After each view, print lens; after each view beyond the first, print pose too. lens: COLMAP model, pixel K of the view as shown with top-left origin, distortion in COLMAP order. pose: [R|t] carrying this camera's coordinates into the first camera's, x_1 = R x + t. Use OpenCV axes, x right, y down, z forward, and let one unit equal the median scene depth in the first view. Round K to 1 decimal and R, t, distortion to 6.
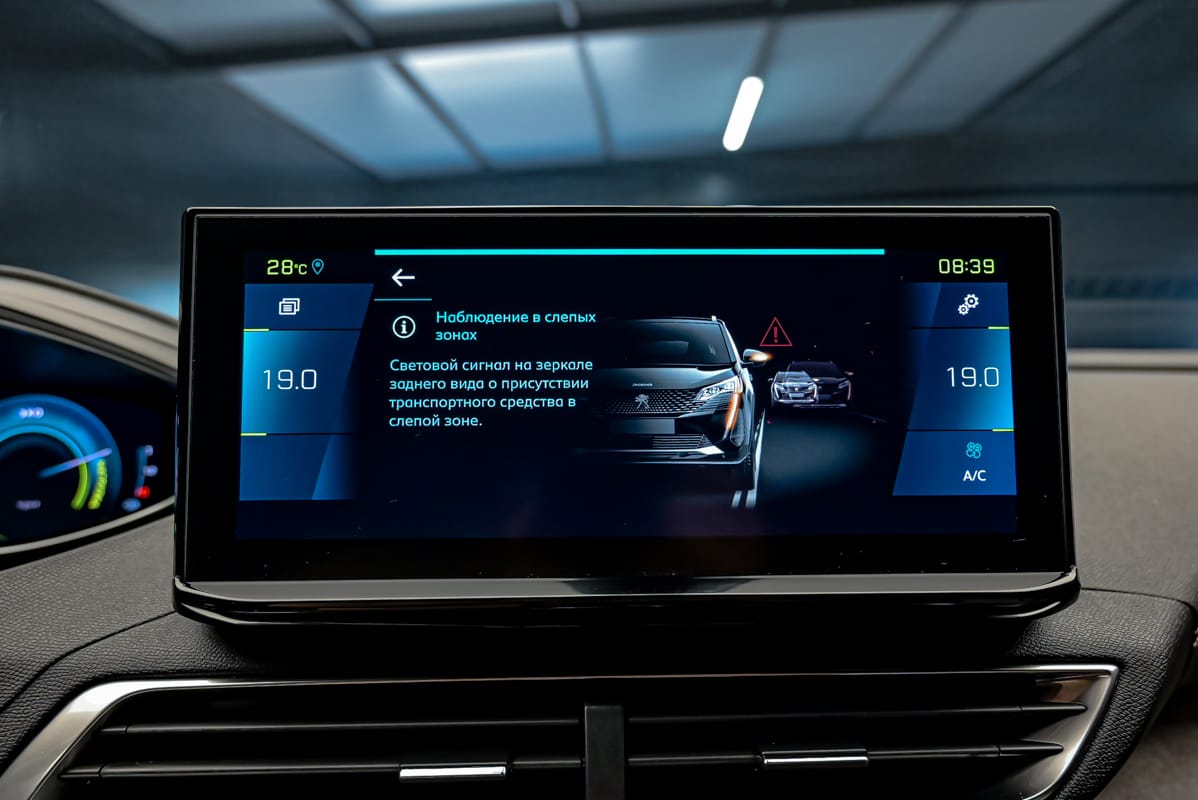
lens RADIAL K [[870.7, 0, 615.5], [0, 870.7, 450.3], [0, 0, 1]] dist [-0.009778, -0.001295]
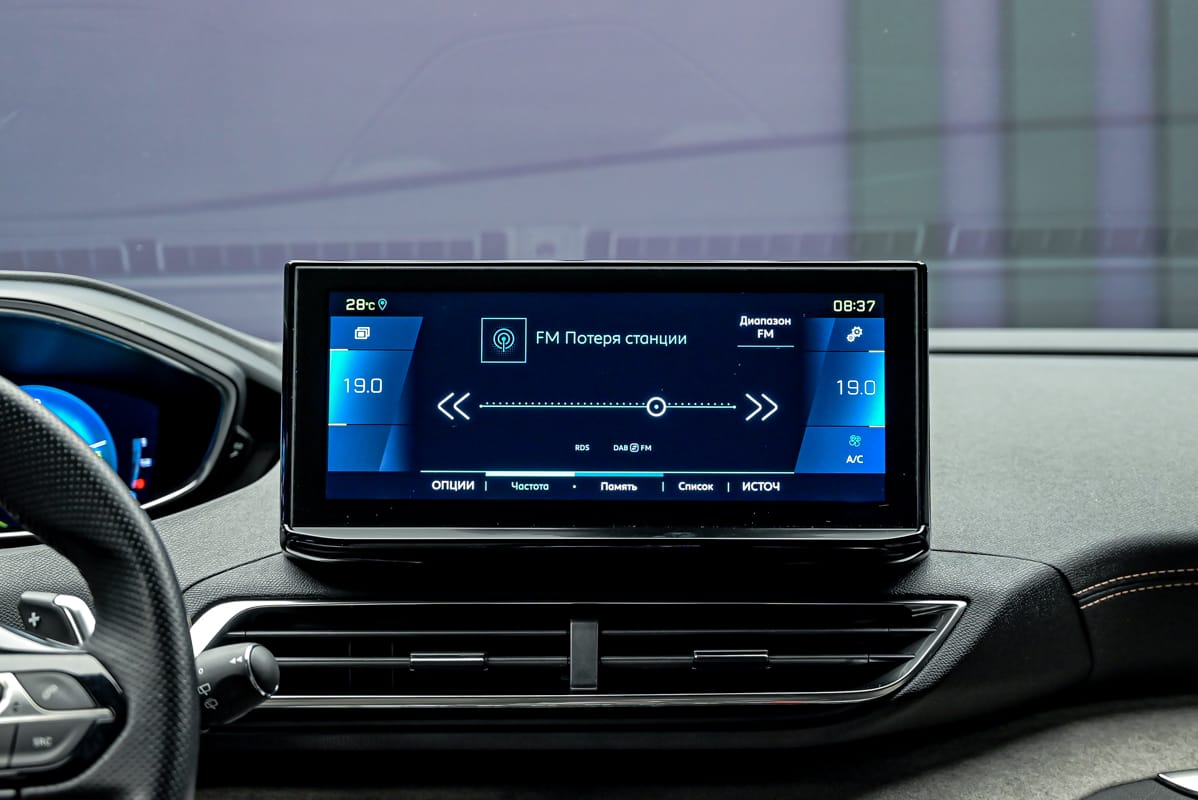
lens RADIAL K [[2707.4, 0, 596.8], [0, 2707.4, 398.2], [0, 0, 1]] dist [0.002024, 0.000000]
pose [[0.998169, 0.008400, -0.059904, 0.259455], [-0.010663, 0.999237, -0.037561, 0.097455], [0.059543, 0.038131, 0.997497, -3.287980]]
